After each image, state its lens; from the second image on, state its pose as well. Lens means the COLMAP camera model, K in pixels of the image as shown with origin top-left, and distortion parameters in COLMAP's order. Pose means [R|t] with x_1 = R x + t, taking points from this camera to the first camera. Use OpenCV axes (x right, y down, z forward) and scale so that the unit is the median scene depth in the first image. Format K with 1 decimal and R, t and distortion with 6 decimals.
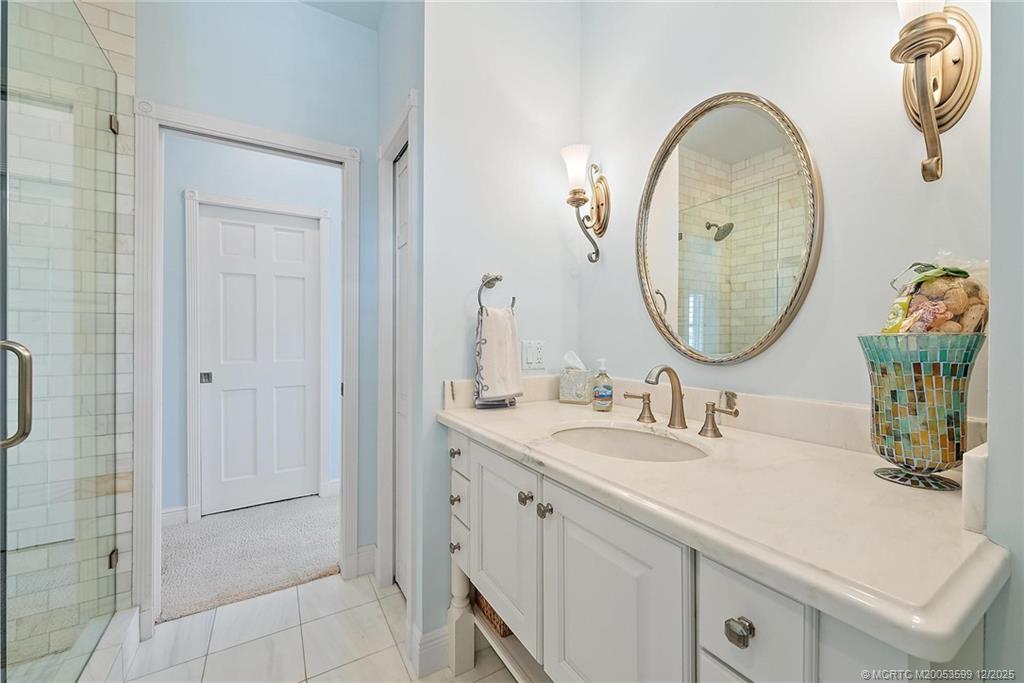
lens RADIAL K [[400.2, 0, 512.0], [0, 400.2, 341.5], [0, 0, 1]] dist [0.000339, 0.000030]
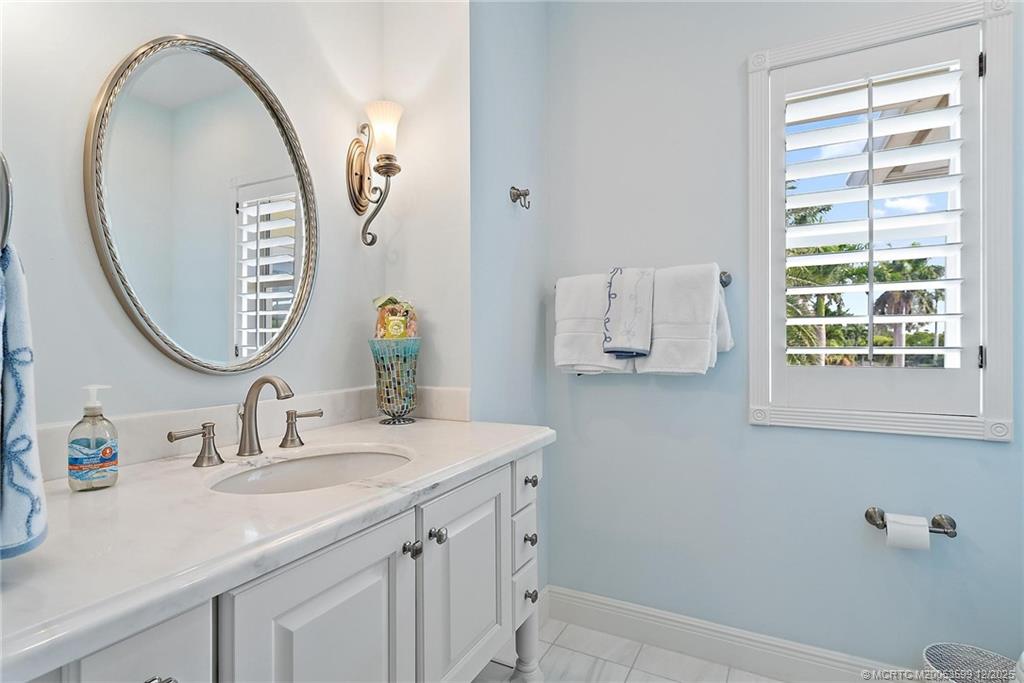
lens RADIAL K [[512.1, 0, 512.0], [0, 512.1, 341.5], [0, 0, 1]] dist [0.000409, -0.000006]
pose [[-0.512846, -0.009199, 0.858432, -0.794648], [0.009230, 0.999826, 0.016228, -0.023086], [-0.858431, 0.016245, -0.512671, 1.163265]]
